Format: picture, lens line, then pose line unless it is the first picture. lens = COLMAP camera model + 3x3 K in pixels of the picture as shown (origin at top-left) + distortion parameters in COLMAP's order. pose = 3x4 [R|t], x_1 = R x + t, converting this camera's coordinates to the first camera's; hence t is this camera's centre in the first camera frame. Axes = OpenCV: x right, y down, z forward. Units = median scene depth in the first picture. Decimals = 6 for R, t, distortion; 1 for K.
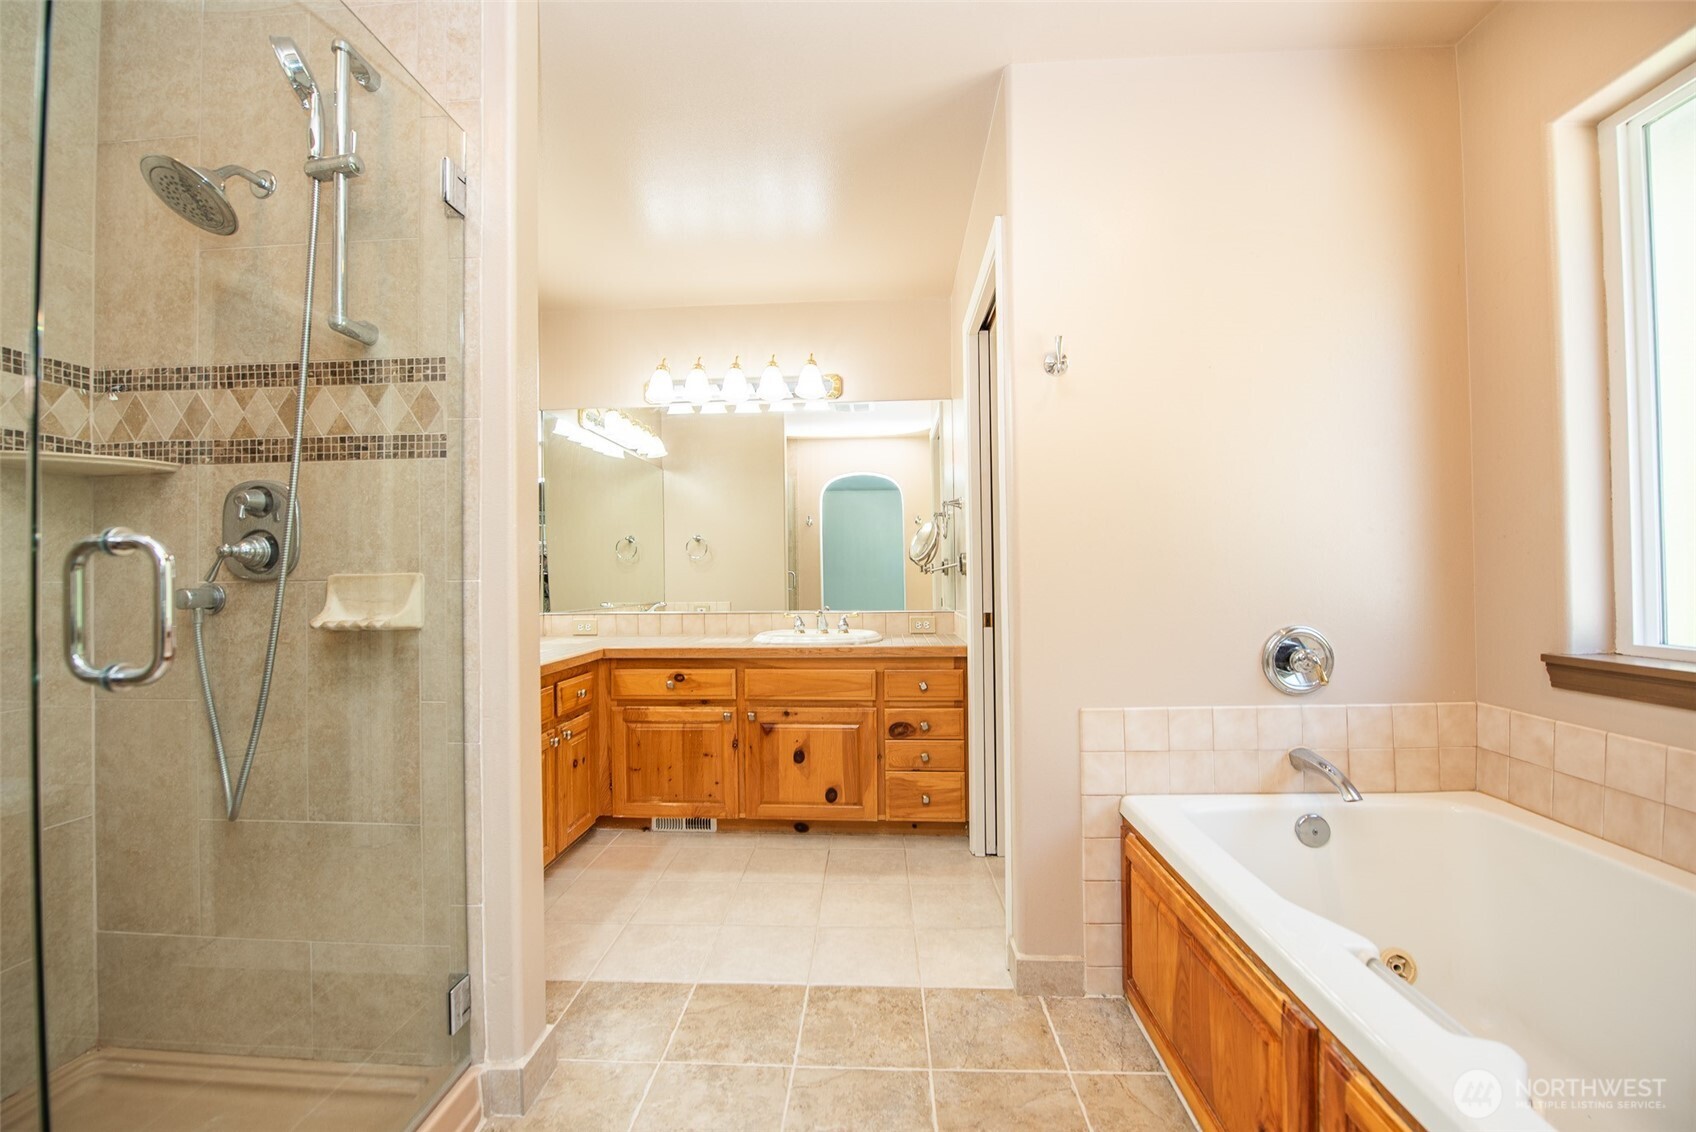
lens RADIAL K [[680.1, 0, 849.9], [0, 680.1, 570.7], [0, 0, 1]] dist [-0.016026, -0.000106]
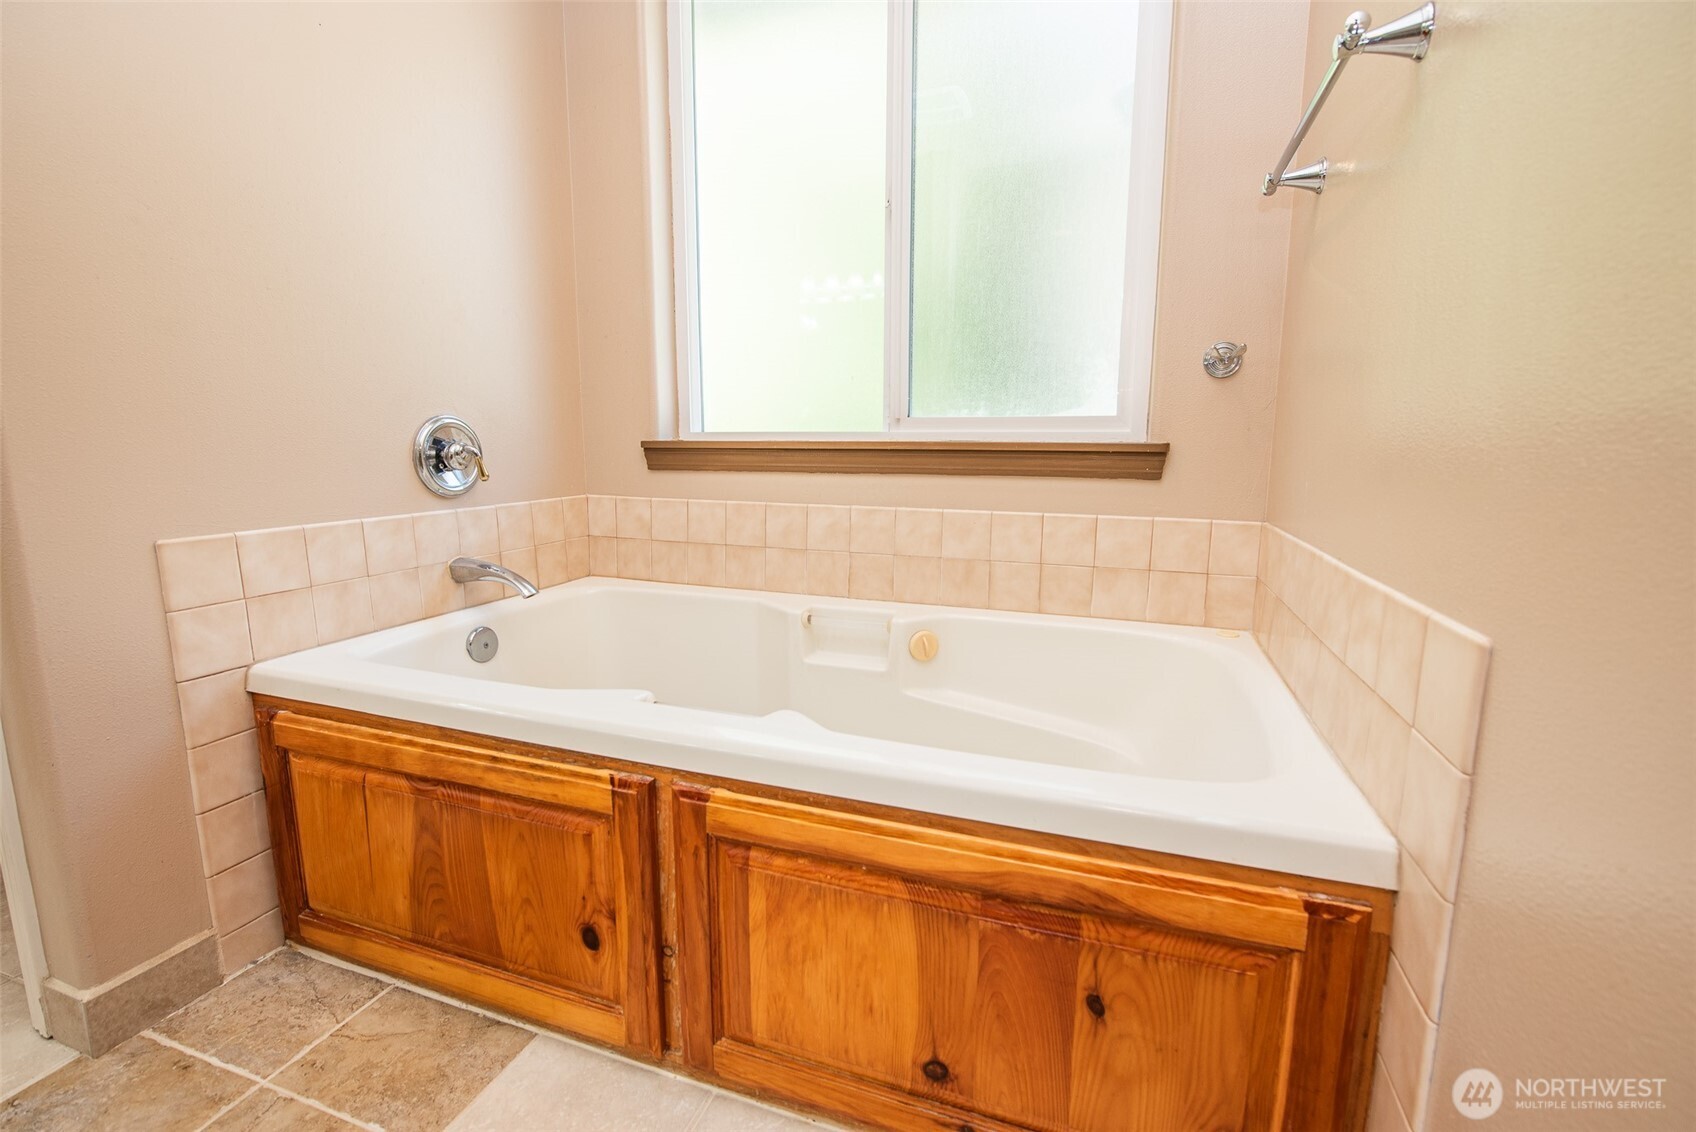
lens RADIAL K [[751.9, 0, 849.3], [0, 751.9, 560.9], [0, 0, 1]] dist [-0.004104, -0.000164]
pose [[0.292184, -0.137215, 0.946467, -0.107646], [-0.013142, 0.988984, 0.147436, 0.125063], [-0.956272, -0.055517, 0.287163, 0.257809]]
